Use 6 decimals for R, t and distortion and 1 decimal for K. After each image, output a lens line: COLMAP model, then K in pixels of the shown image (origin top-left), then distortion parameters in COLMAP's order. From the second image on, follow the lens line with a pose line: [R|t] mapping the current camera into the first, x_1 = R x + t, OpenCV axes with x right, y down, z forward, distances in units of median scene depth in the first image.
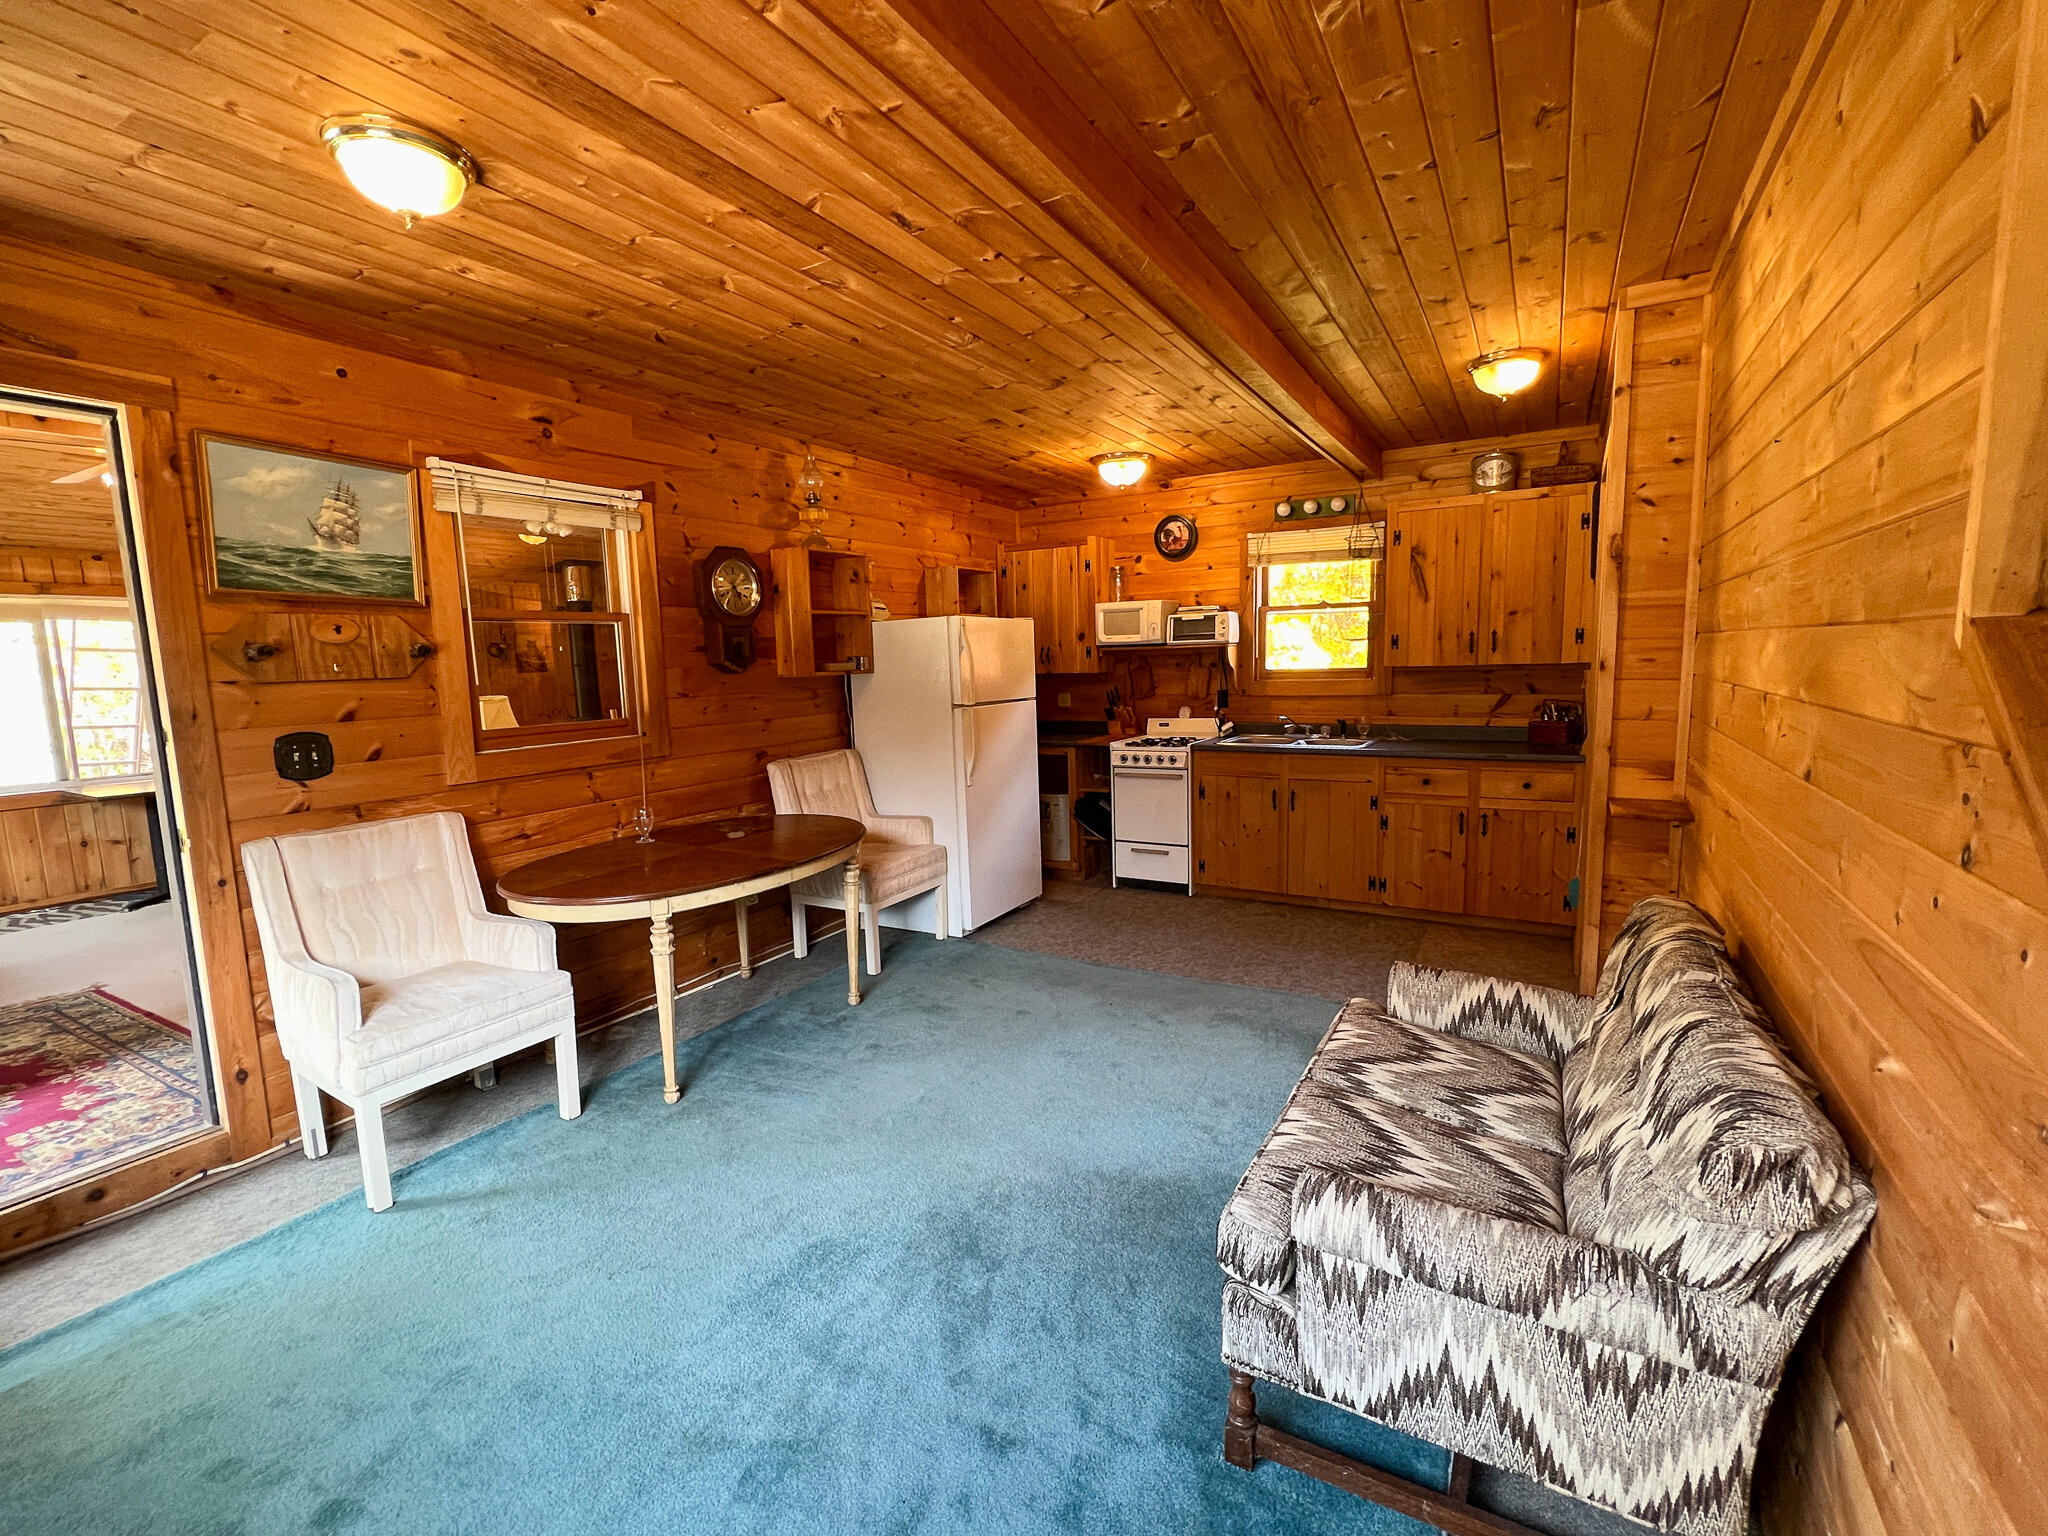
lens RADIAL K [[895.5, 0, 1016.7], [0, 895.5, 768.1], [0, 0, 1]] dist [0.004442, 0.000206]
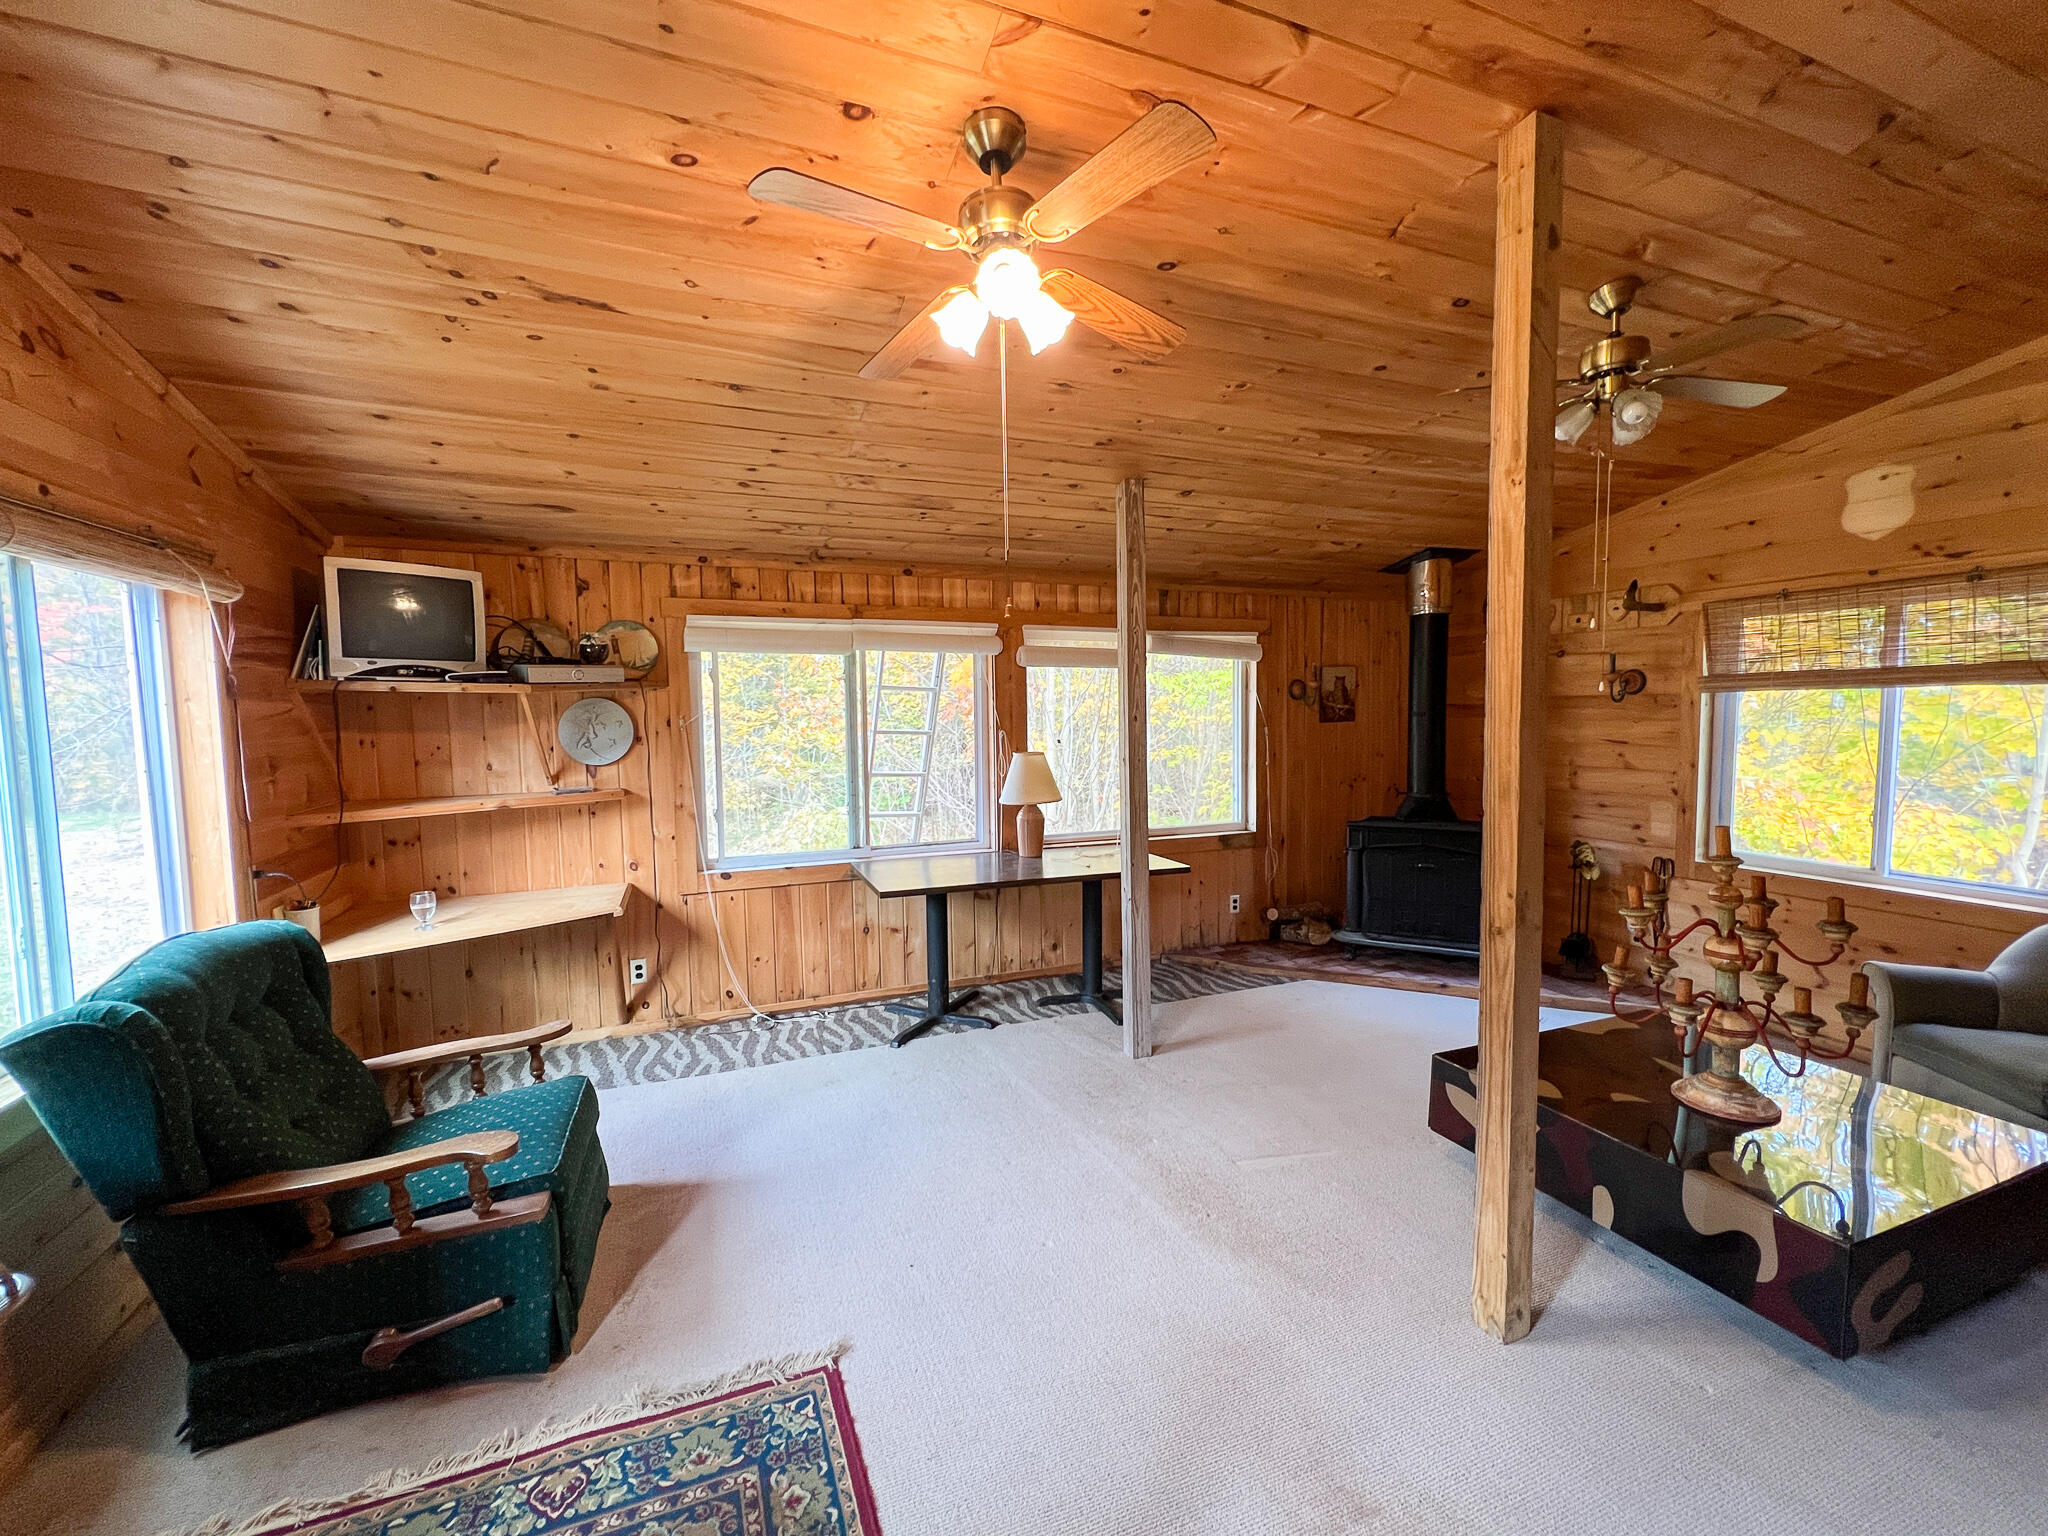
lens RADIAL K [[823.2, 0, 1020.5], [0, 823.2, 767.1], [0, 0, 1]] dist [-0.003892, 0.000545]
pose [[0.794428, 0.054978, -0.604865, -0.497317], [-0.080895, 0.996600, -0.015662, -0.059789], [0.601947, 0.061373, 0.796174, 0.495885]]
